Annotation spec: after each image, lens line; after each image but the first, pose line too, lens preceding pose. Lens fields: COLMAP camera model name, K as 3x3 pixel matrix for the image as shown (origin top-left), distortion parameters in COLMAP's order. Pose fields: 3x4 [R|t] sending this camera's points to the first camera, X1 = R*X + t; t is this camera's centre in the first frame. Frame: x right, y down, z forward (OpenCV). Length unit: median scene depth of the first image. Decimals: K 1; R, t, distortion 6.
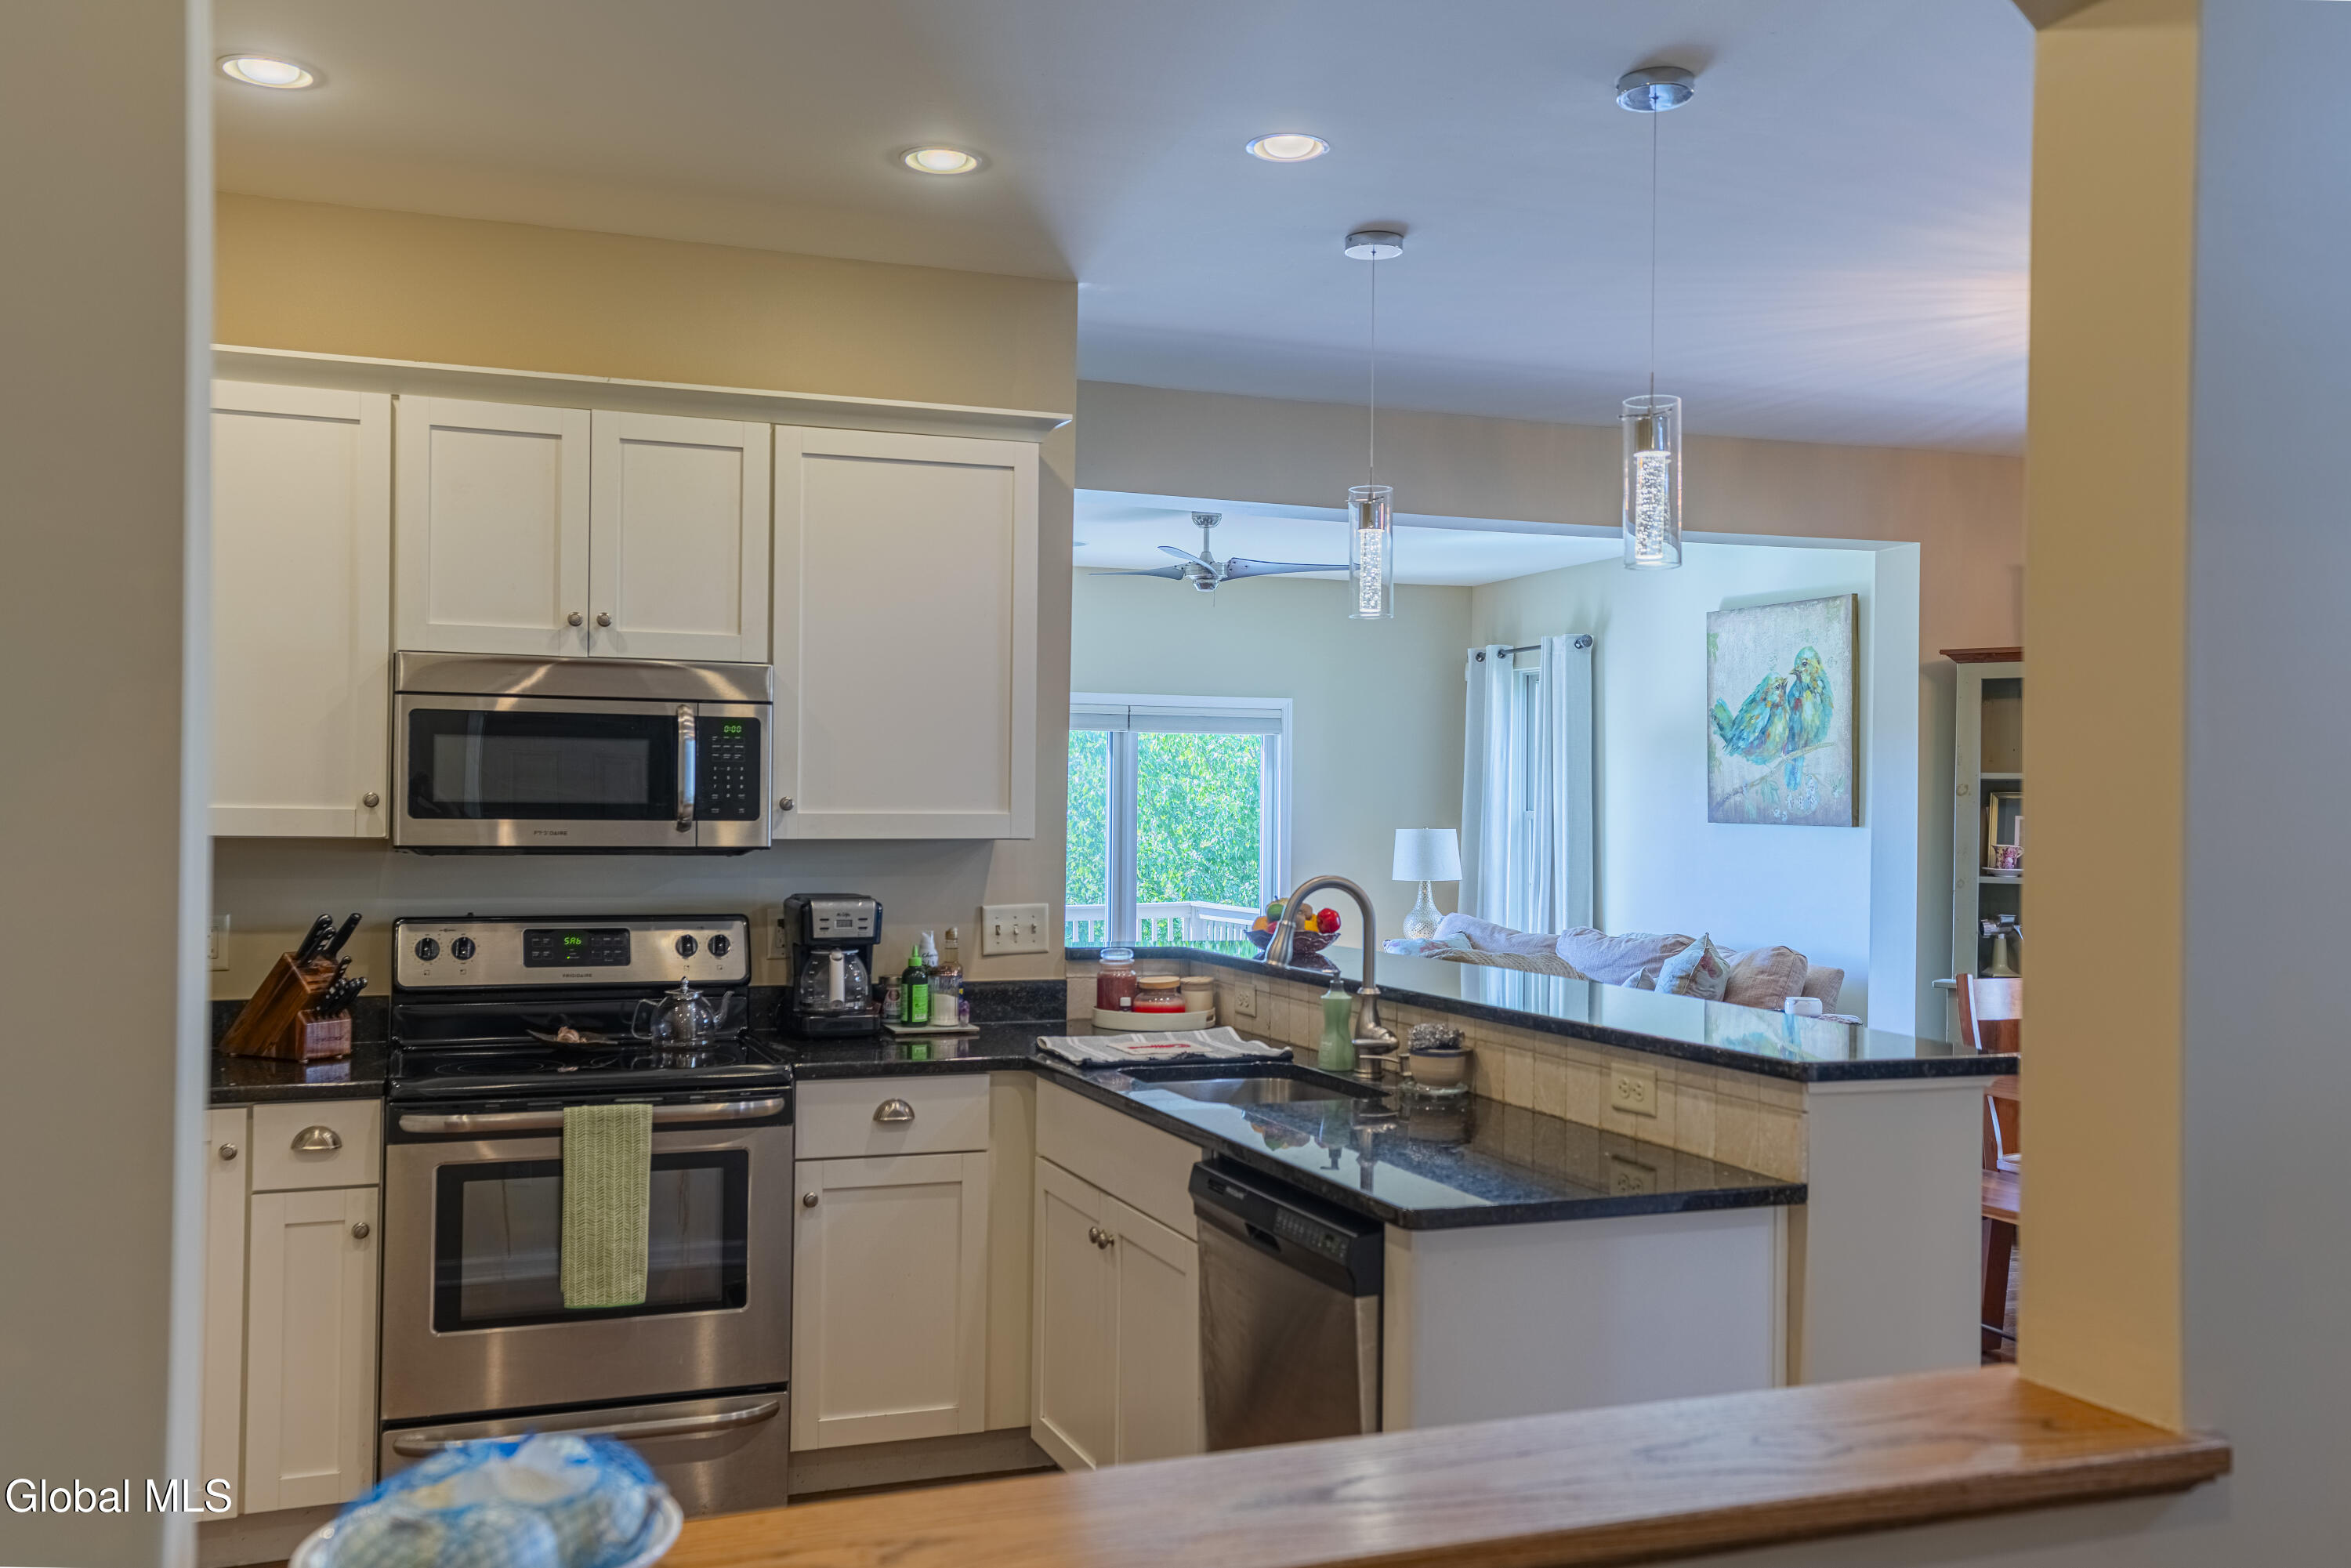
lens RADIAL K [[1930.0, 0, 1157.9], [0, 1930.0, 795.7], [0, 0, 1]] dist [0.021731, 0.001555]
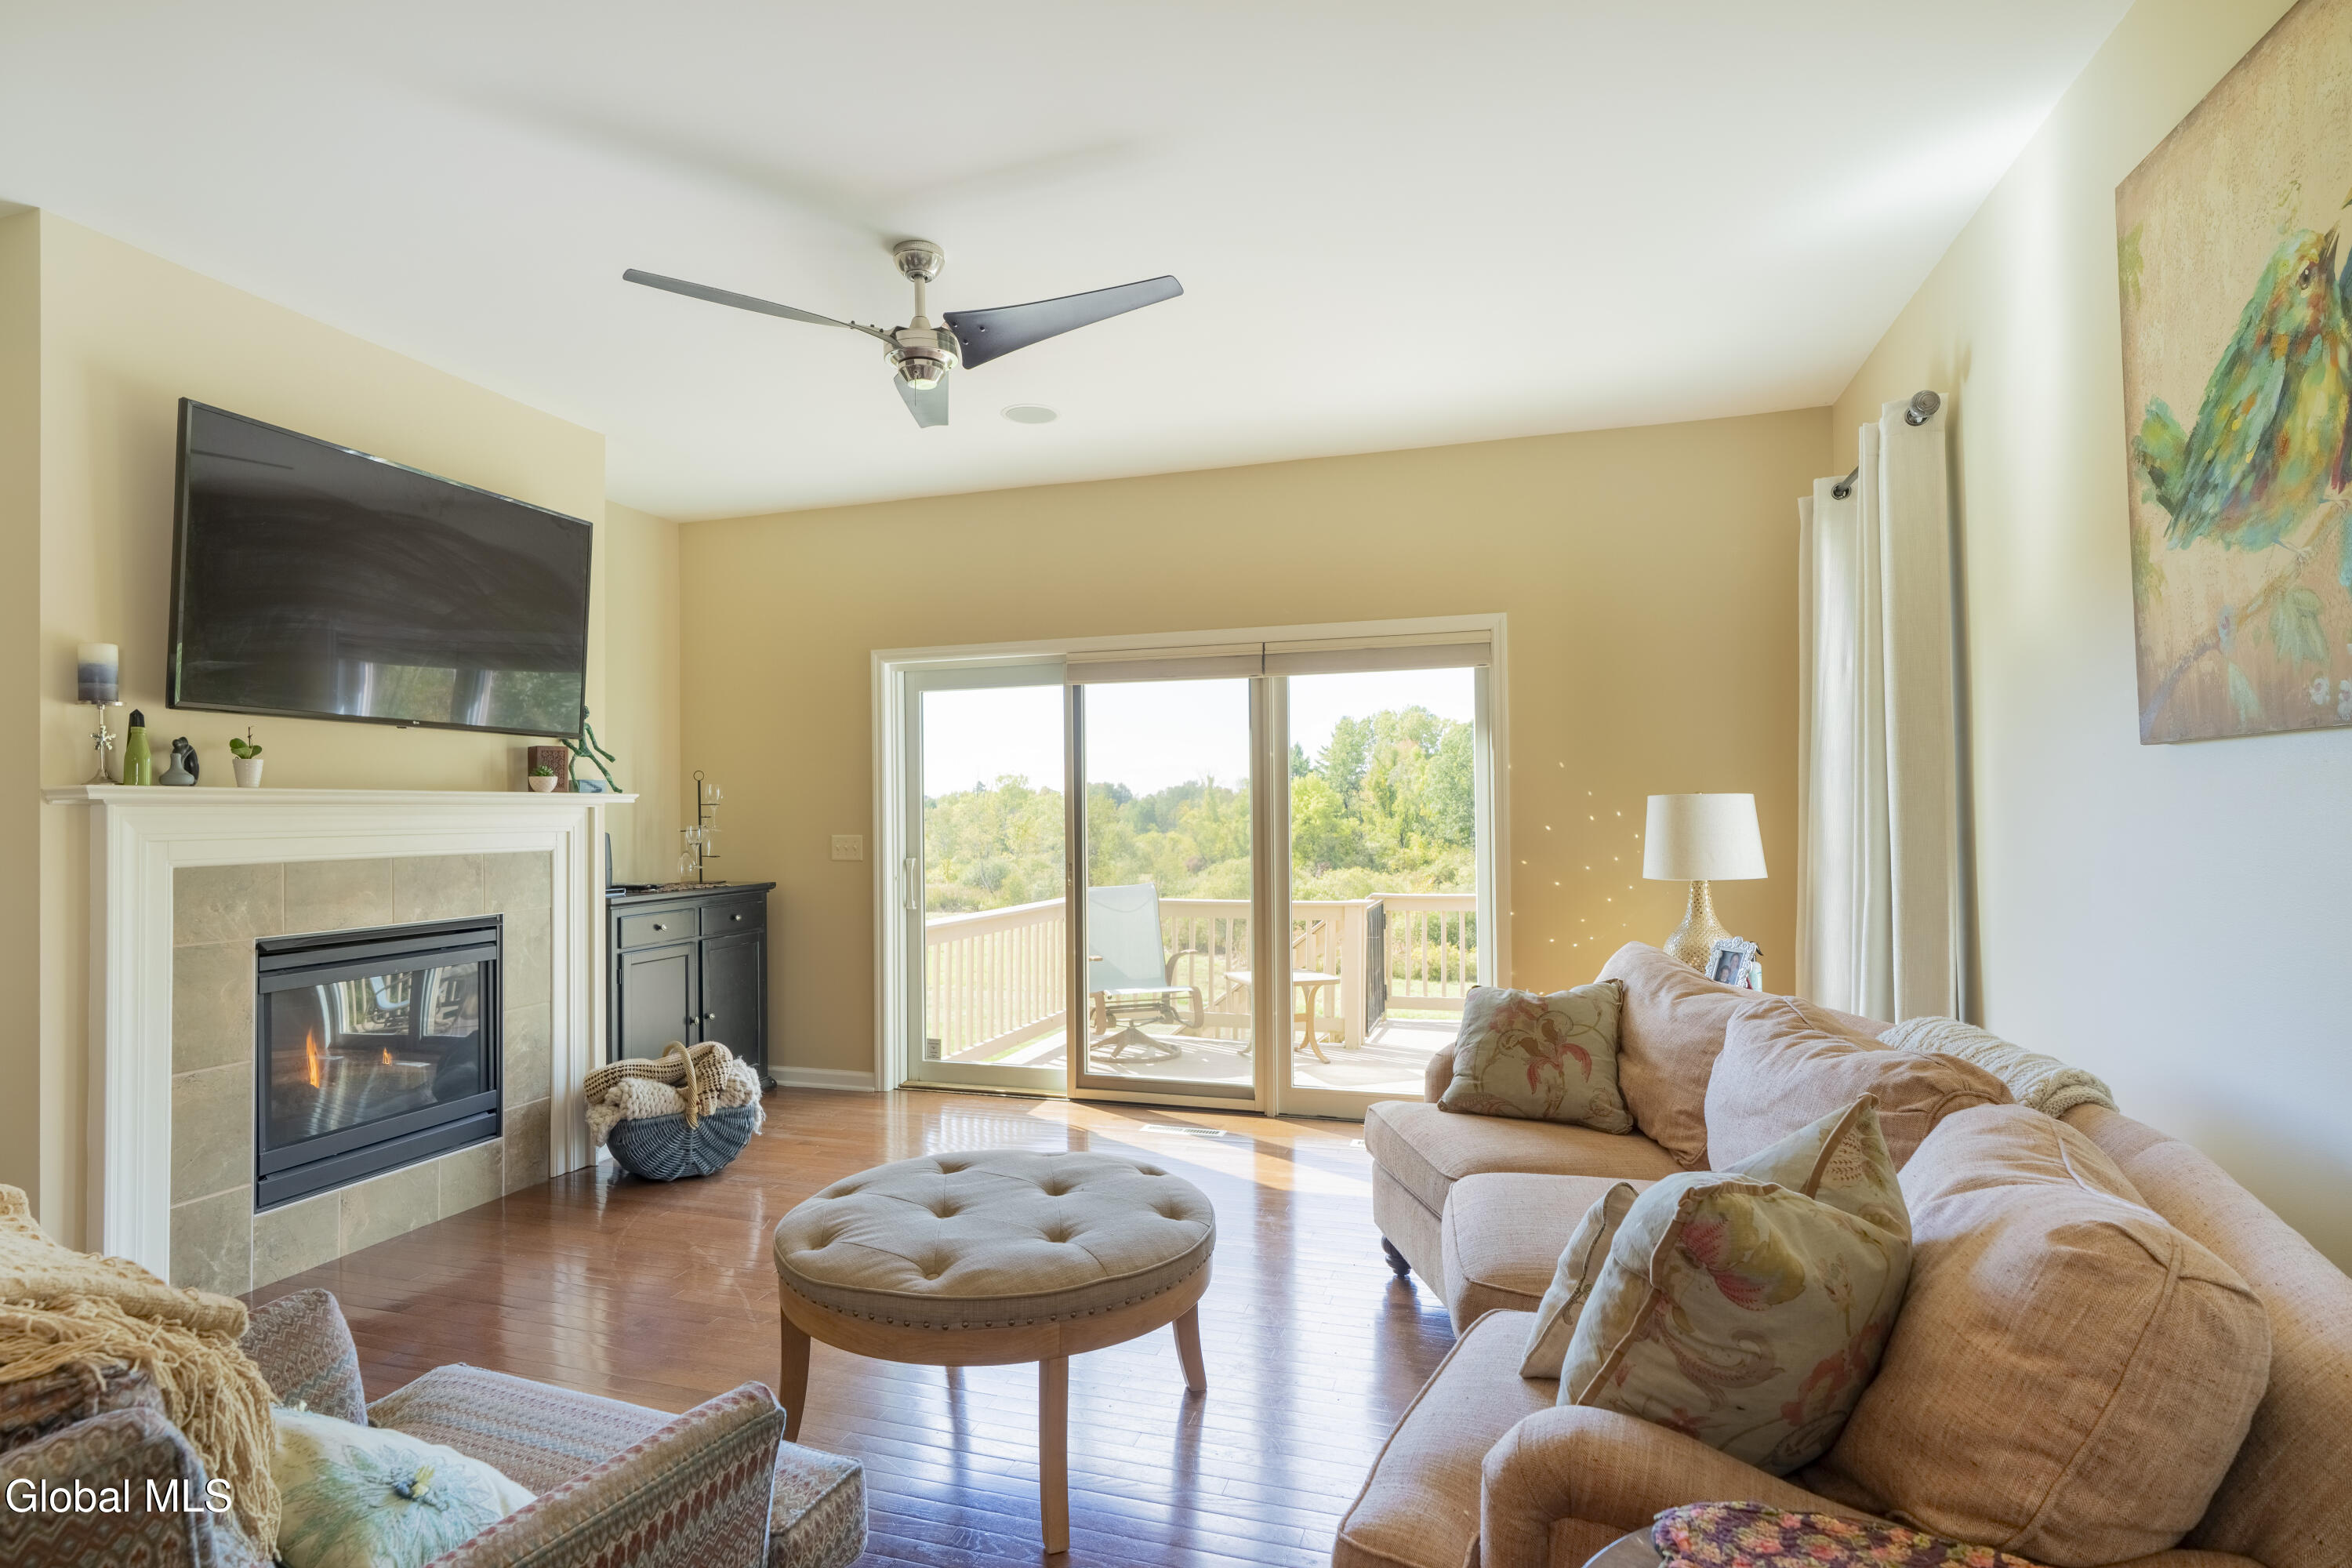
lens RADIAL K [[1206.9, 0, 1160.4], [0, 1206.9, 783.9], [0, 0, 1]] dist [0.004751, 0.000554]
pose [[0.770596, -0.033741, -0.636430, 0.639250], [0.020371, 0.999391, -0.028318, 0.053625], [0.636998, 0.008857, 0.770814, 1.562923]]
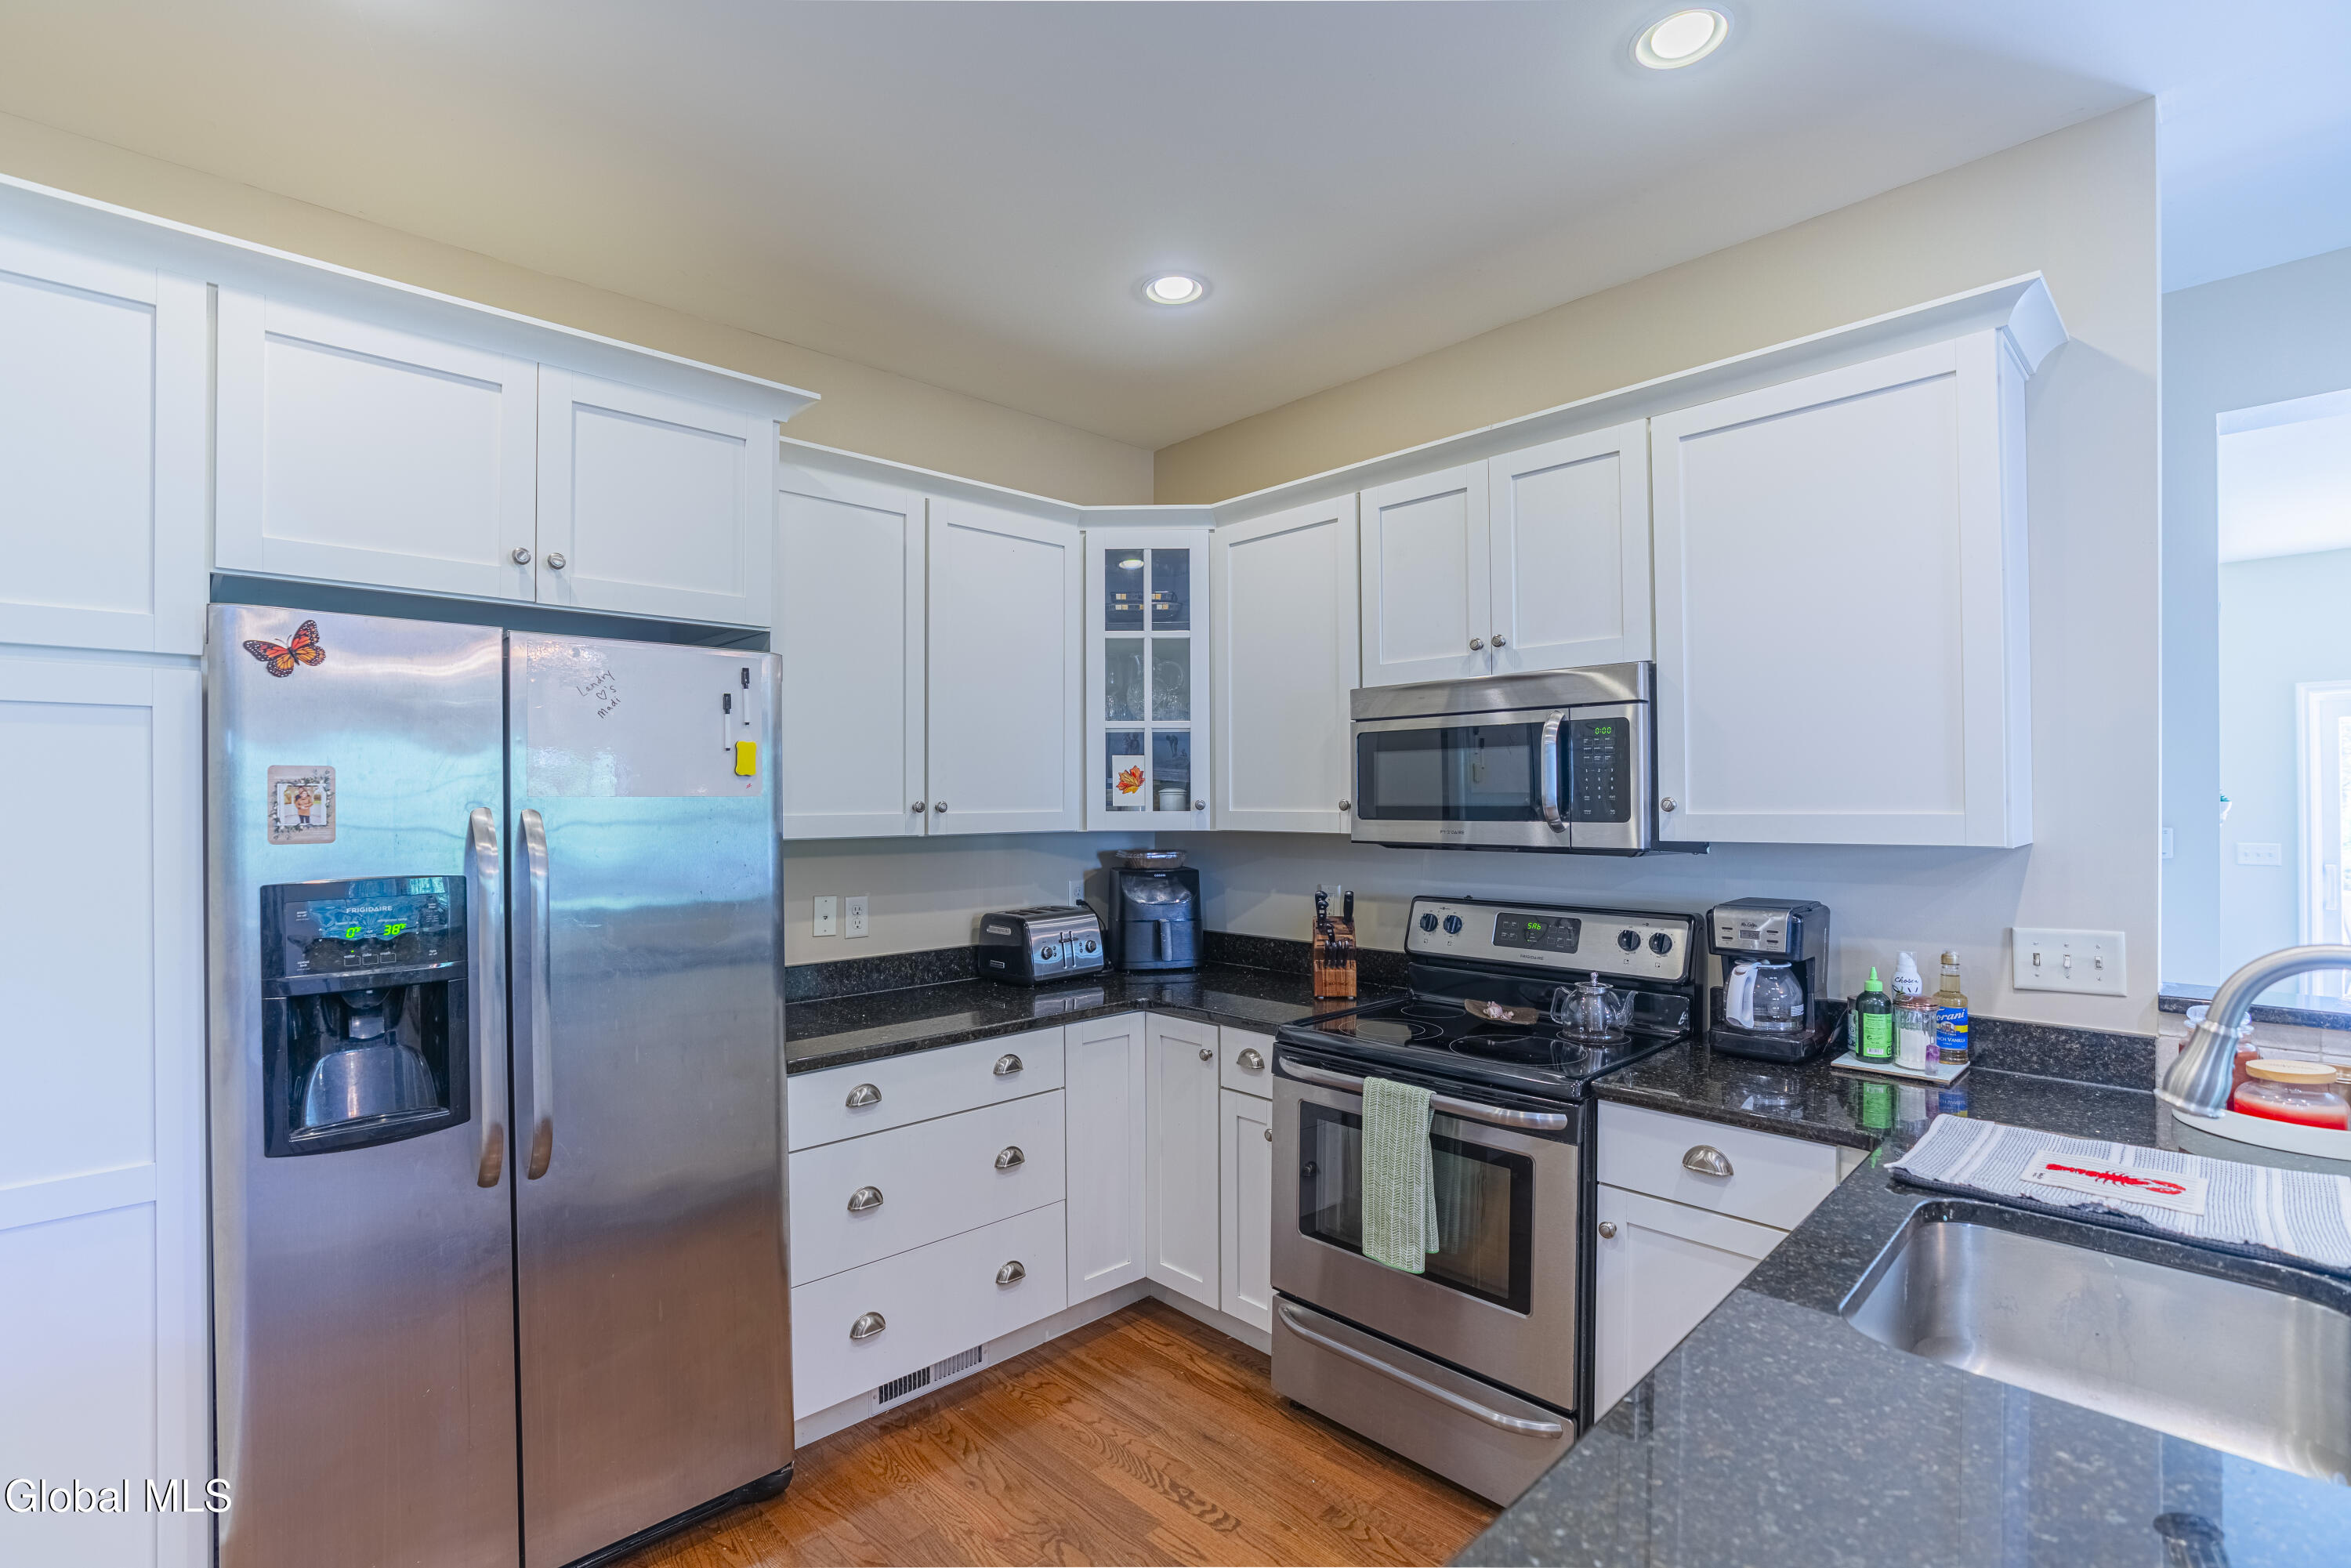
lens RADIAL K [[1073.1, 0, 1166.3], [0, 1073.1, 794.1], [0, 0, 1]] dist [-0.036804, 0.005038]
pose [[0.392706, -0.017963, -0.919488, 0.187185], [0.013481, 0.999814, -0.013774, 0.002926], [0.919565, -0.006986, 0.392876, 0.538980]]
